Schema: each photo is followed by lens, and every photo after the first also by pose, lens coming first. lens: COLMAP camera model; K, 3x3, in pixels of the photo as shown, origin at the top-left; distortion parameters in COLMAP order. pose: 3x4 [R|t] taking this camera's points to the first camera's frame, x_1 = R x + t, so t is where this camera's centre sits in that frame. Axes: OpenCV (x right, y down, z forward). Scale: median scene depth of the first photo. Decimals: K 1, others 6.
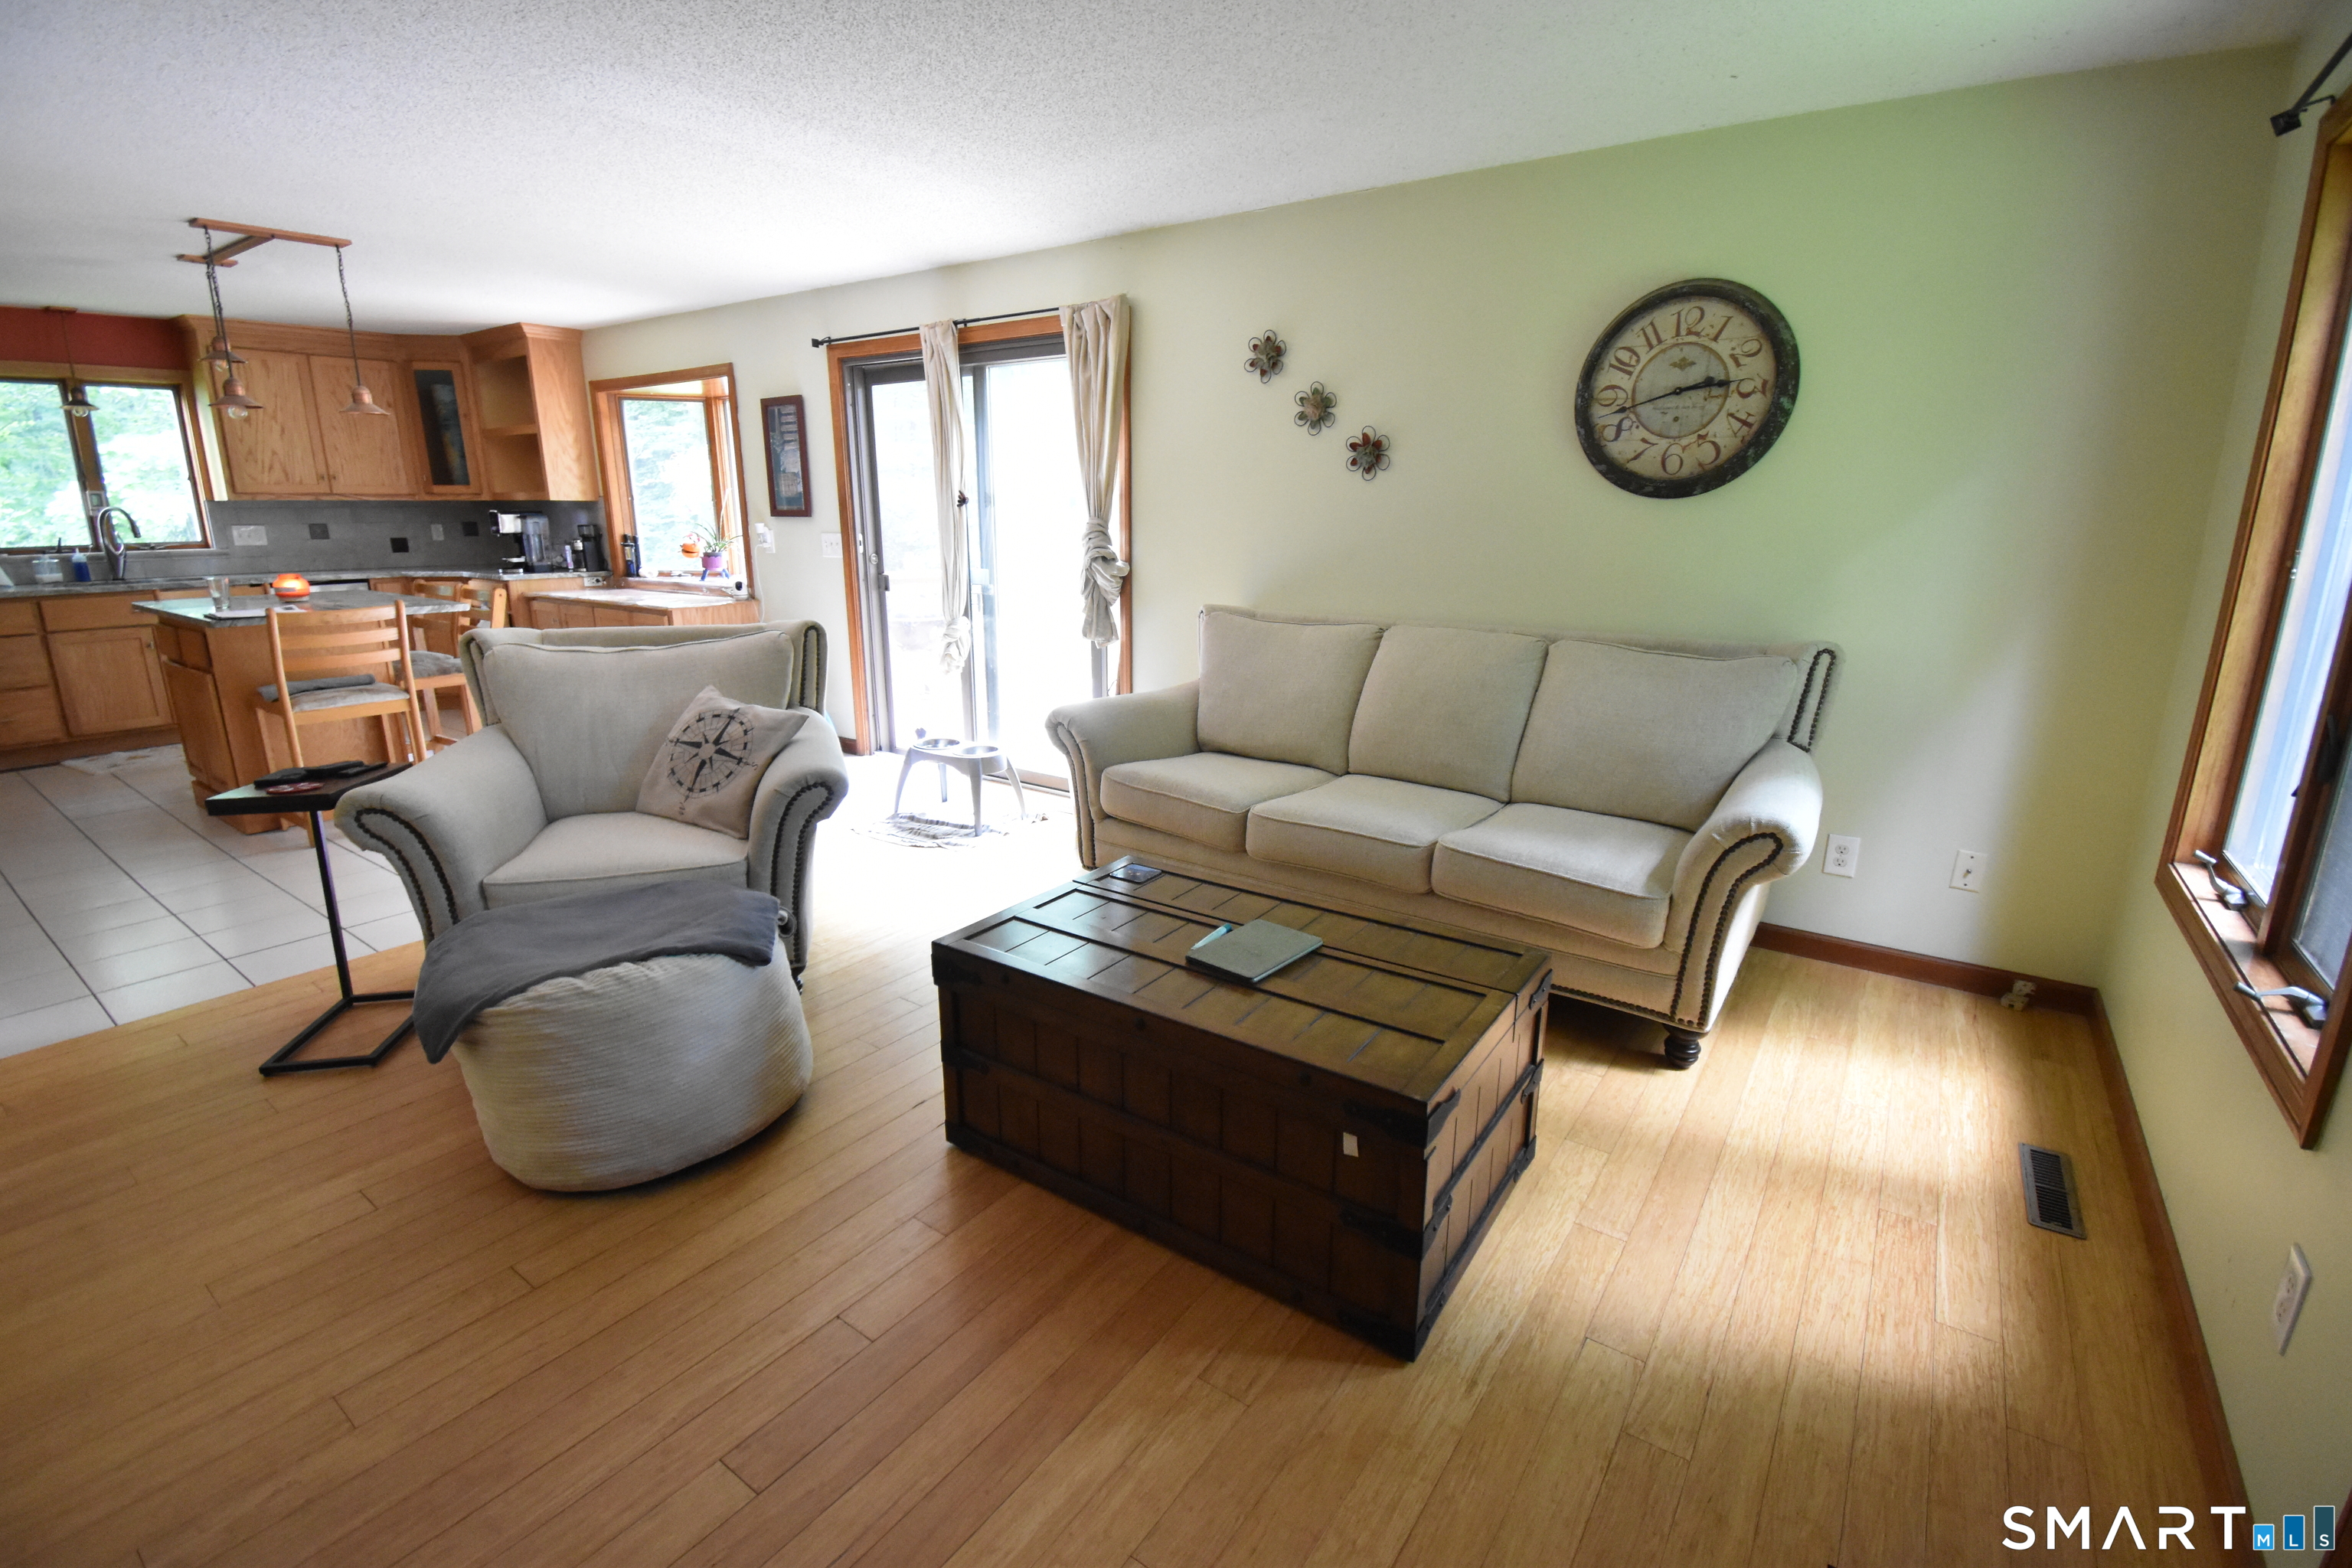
lens RADIAL K [[1033.2, 0, 1184.0], [0, 1033.2, 780.0], [0, 0, 1]] dist [0.024842, -0.029115]
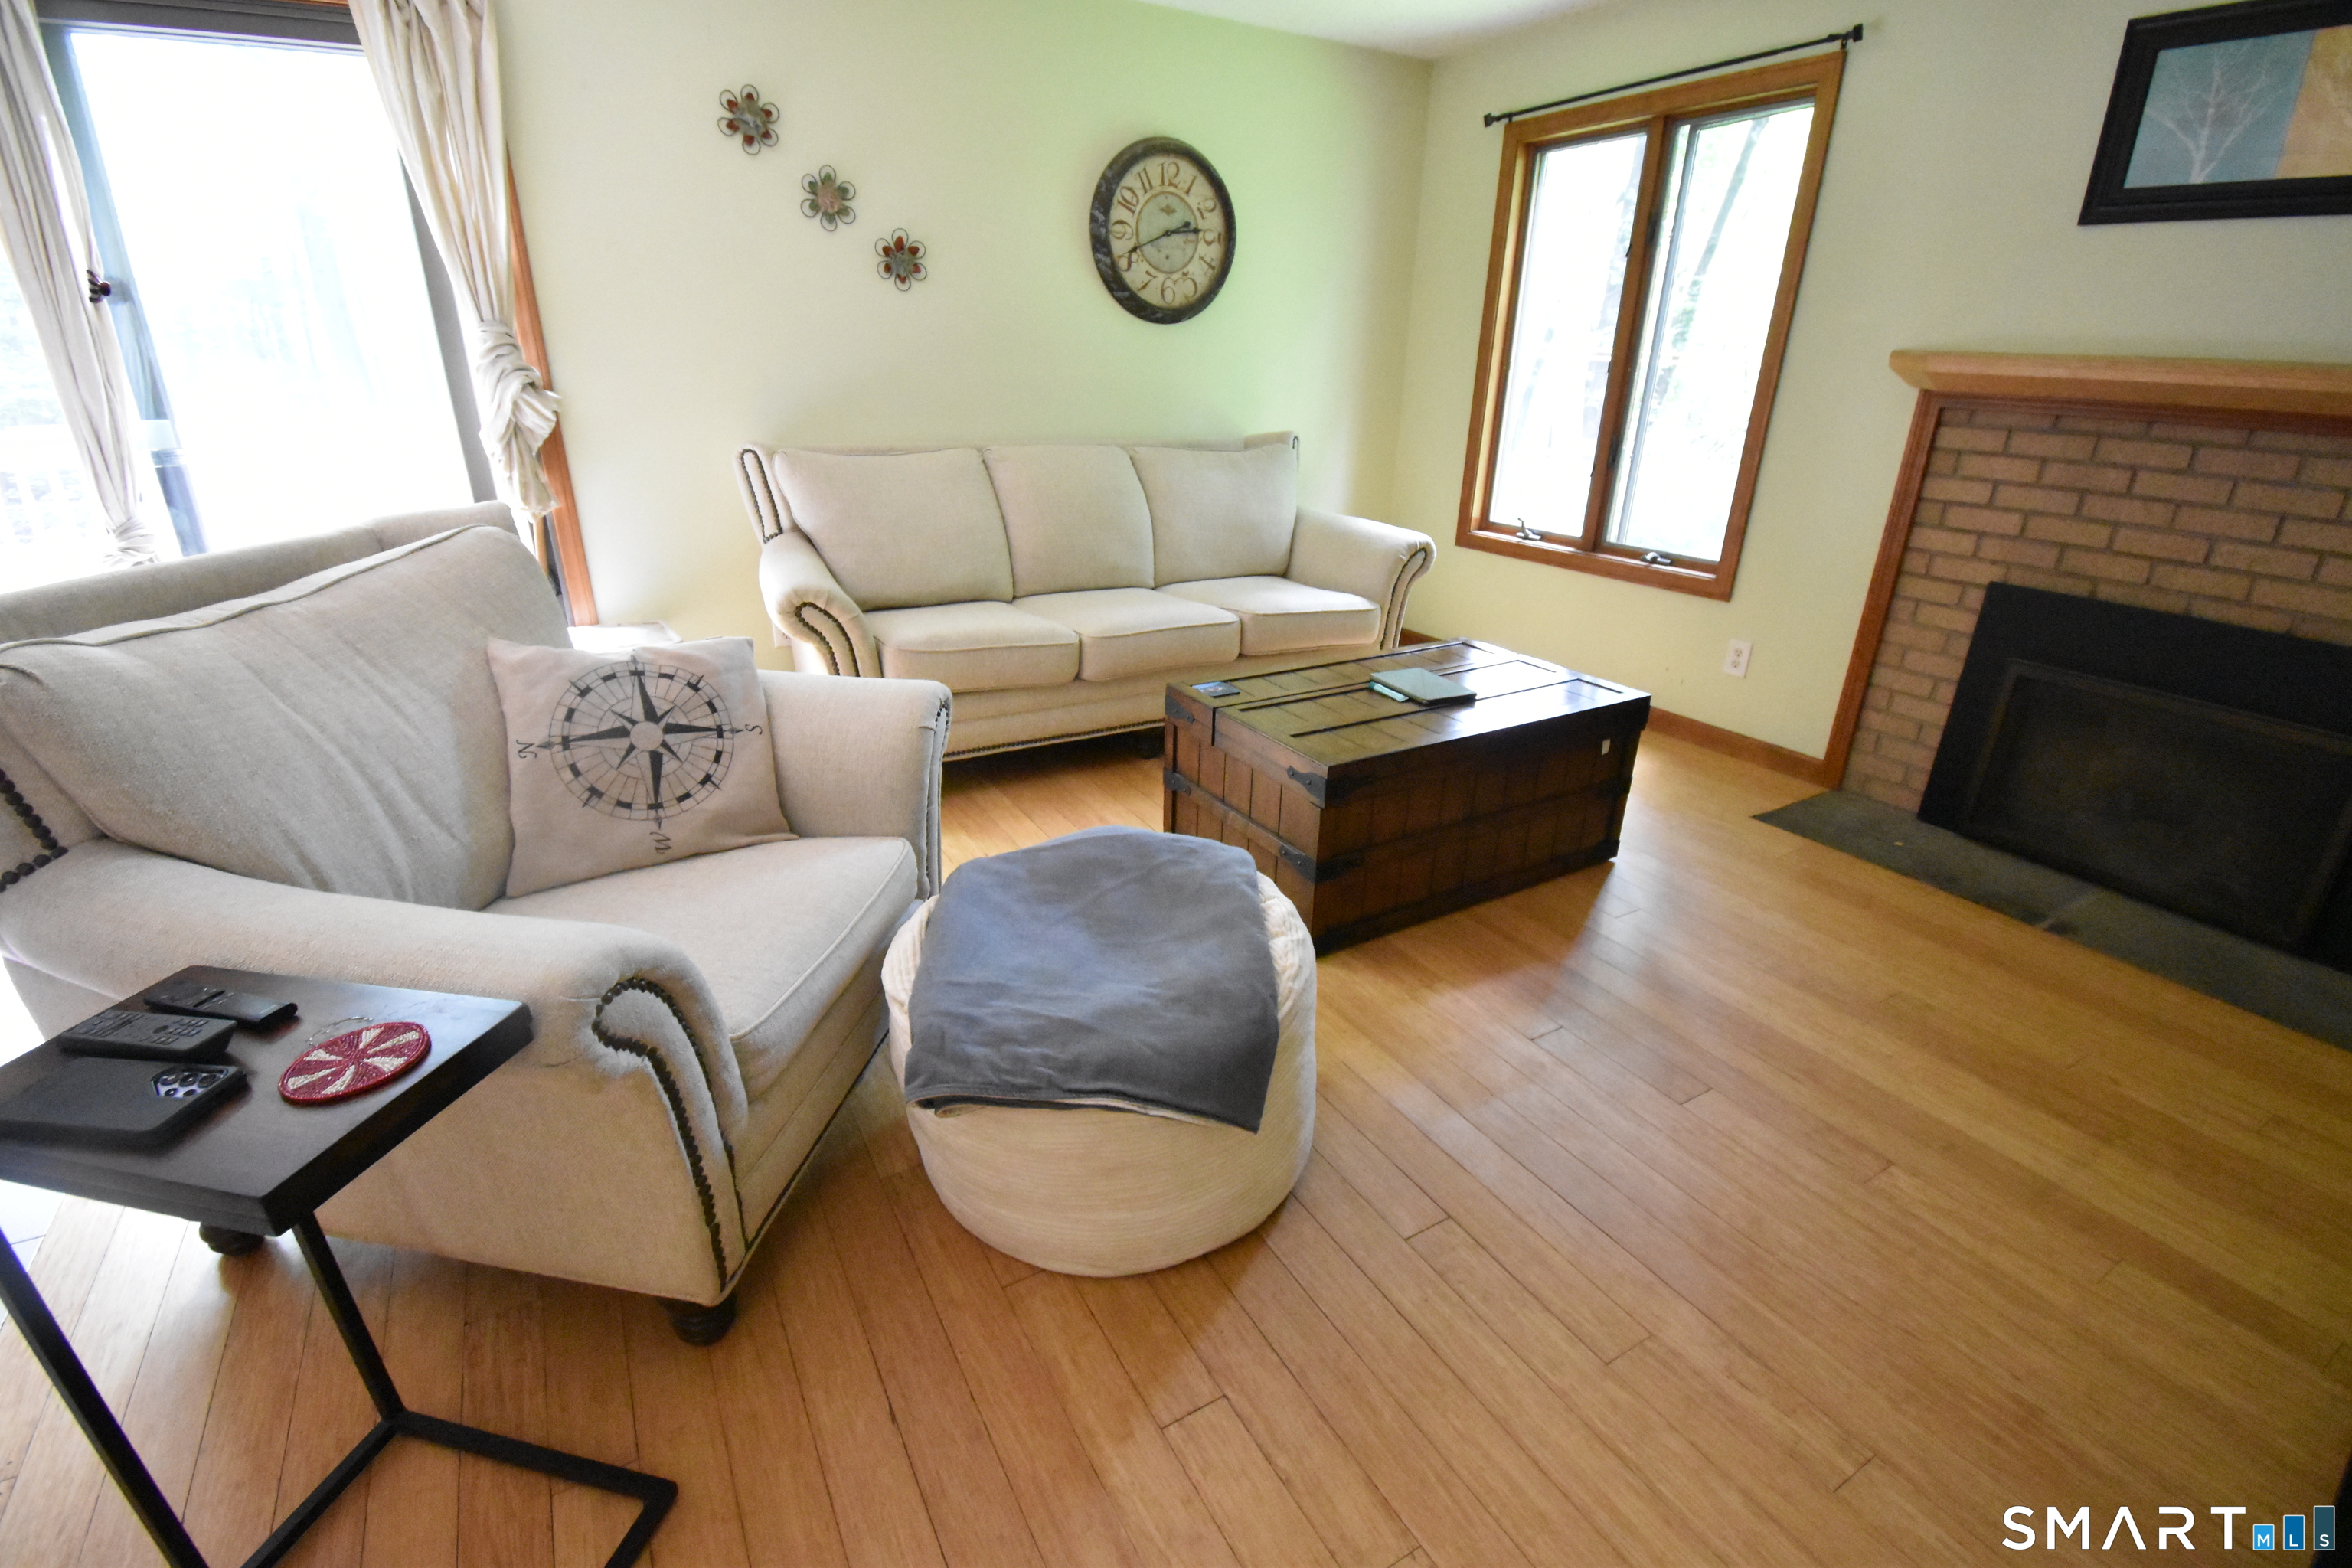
lens RADIAL K [[1033.2, 0, 1184.0], [0, 1033.2, 780.0], [0, 0, 1]] dist [0.024842, -0.029115]
pose [[0.413078, -0.340510, 0.844642, -0.799032], [0.208585, 0.938189, 0.276212, -0.097972], [-0.886487, 0.062082, 0.458571, 0.451360]]
